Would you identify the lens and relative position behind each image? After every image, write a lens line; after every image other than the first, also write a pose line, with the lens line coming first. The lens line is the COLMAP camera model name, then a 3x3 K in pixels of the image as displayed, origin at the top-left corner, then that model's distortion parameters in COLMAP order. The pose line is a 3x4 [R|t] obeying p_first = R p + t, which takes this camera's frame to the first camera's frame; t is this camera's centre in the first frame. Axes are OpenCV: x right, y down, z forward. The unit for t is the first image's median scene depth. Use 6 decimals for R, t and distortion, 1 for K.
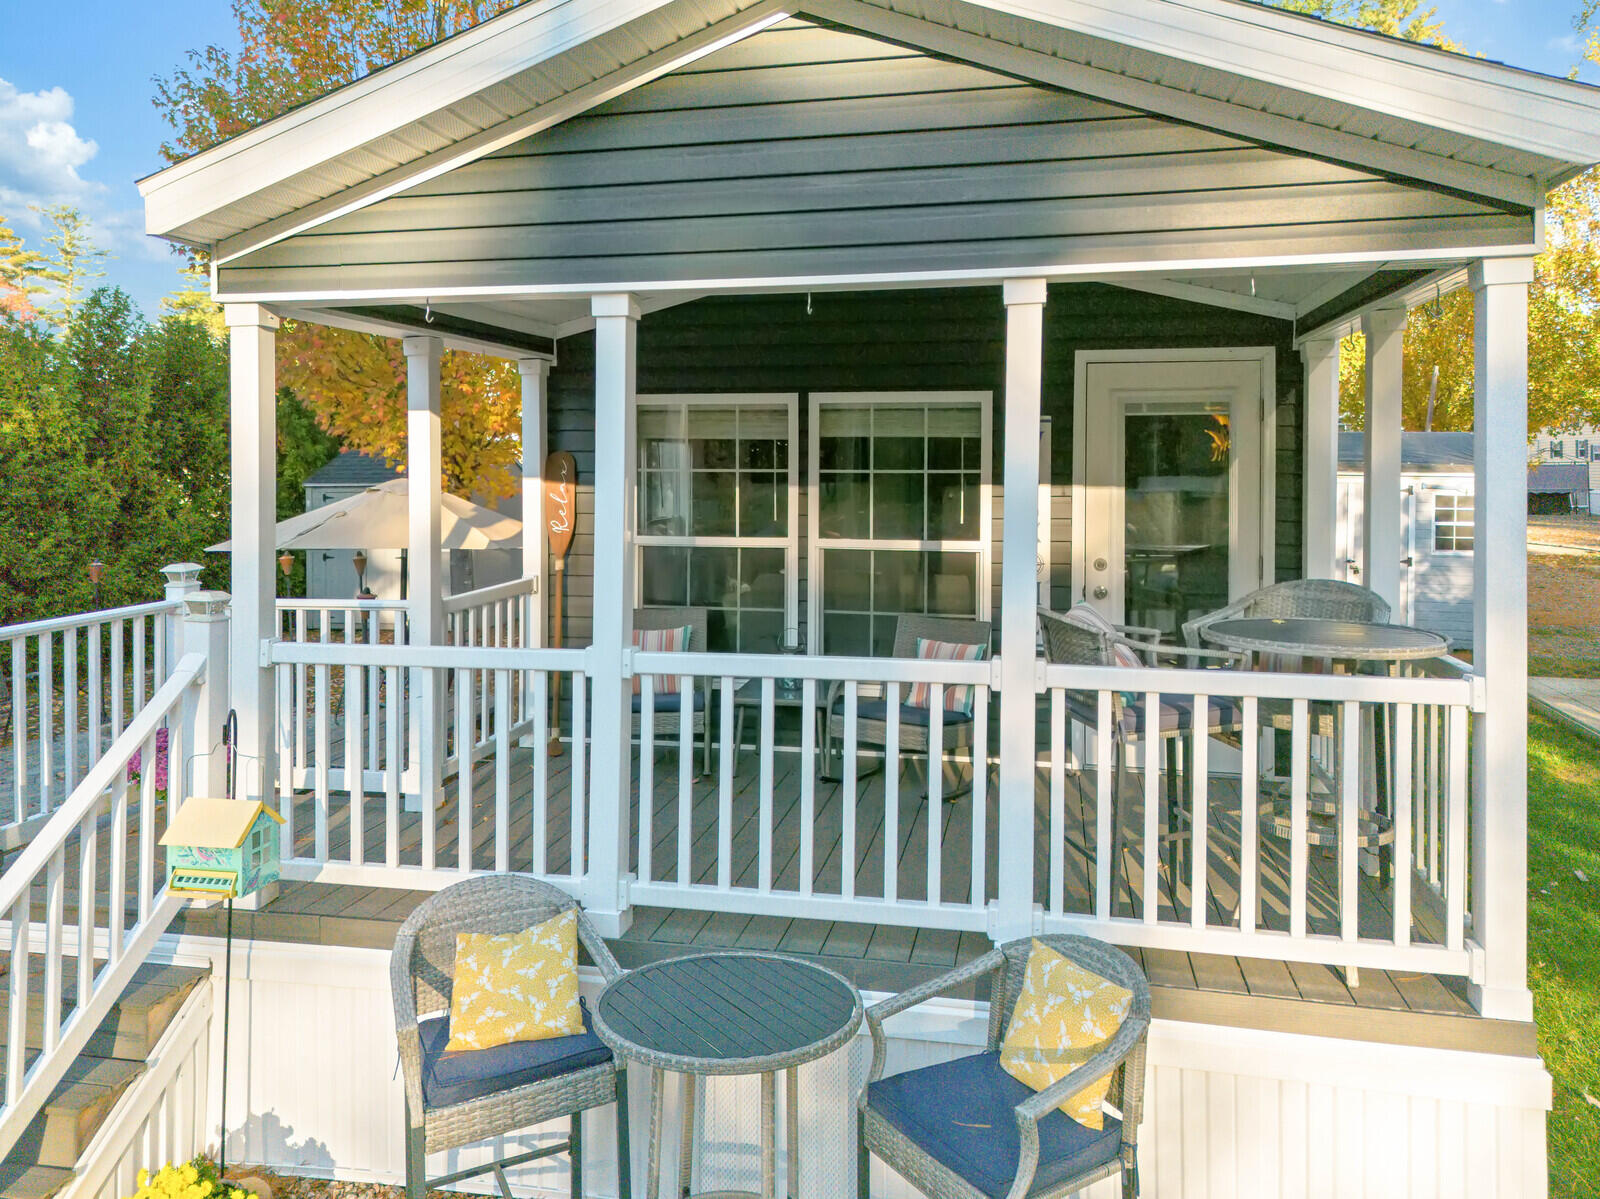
lens RADIAL K [[1141.3, 0, 806.8], [0, 1141.3, 507.5], [0, 0, 1]] dist [0.115277, -0.149694]
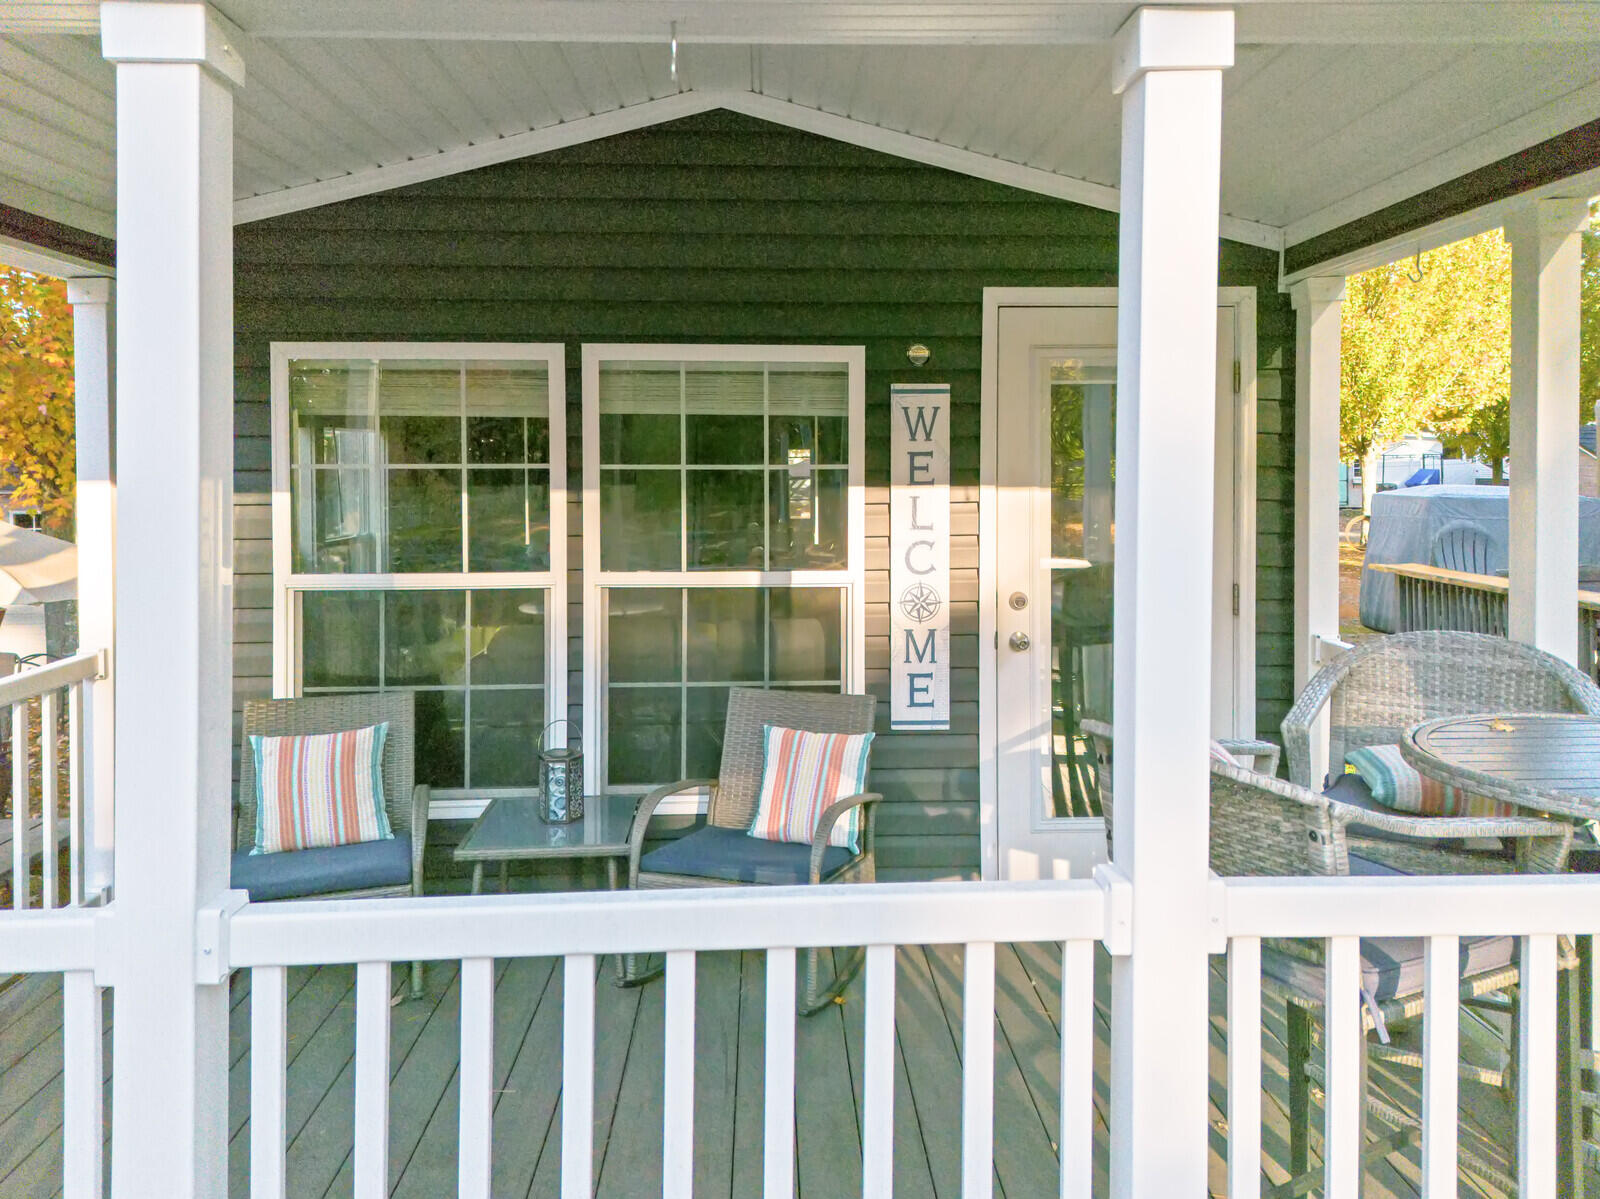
lens RADIAL K [[1141.3, 0, 806.8], [0, 1141.3, 507.5], [0, 0, 1]] dist [0.115277, -0.149694]
pose [[0.969928, -0.012233, 0.243086, -0.033281], [0.012912, 0.999916, -0.001201, -0.006904], [-0.243051, 0.004303, 0.970004, 0.350224]]
